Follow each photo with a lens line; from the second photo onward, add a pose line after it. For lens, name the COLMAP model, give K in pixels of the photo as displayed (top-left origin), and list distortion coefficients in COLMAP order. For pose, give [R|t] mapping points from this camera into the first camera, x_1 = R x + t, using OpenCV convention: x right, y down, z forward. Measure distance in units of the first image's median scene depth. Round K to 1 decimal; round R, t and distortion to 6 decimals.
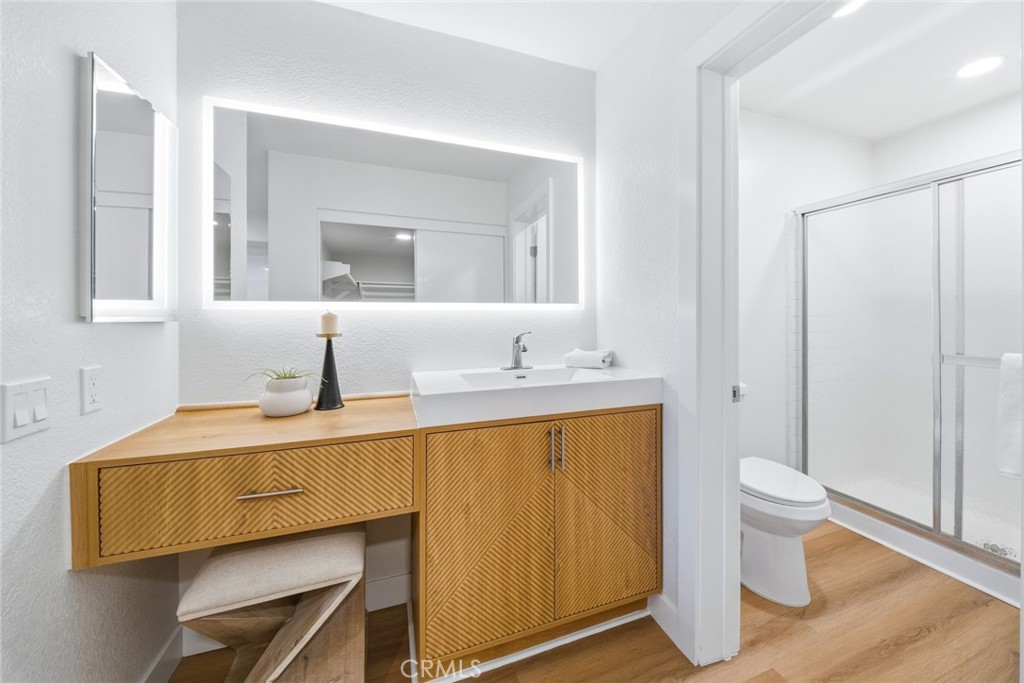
lens RADIAL K [[385.4, 0, 531.9], [0, 385.4, 322.6], [0, 0, 1]] dist [0.001660, -0.003342]
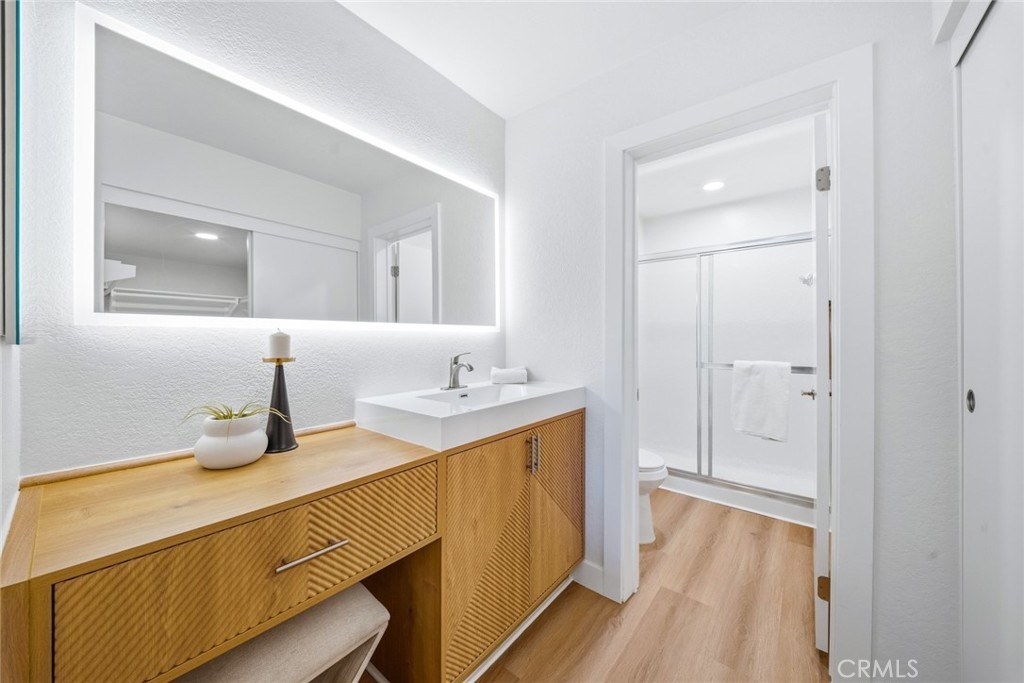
lens RADIAL K [[358.7, 0, 535.5], [0, 358.7, 342.5], [0, 0, 1]] dist [0.001458, -0.001200]
pose [[0.871095, -0.002109, 0.491109, -0.430239], [0.002282, 0.999997, 0.000246, -0.002822], [-0.491109, 0.000907, 0.871098, 0.072165]]
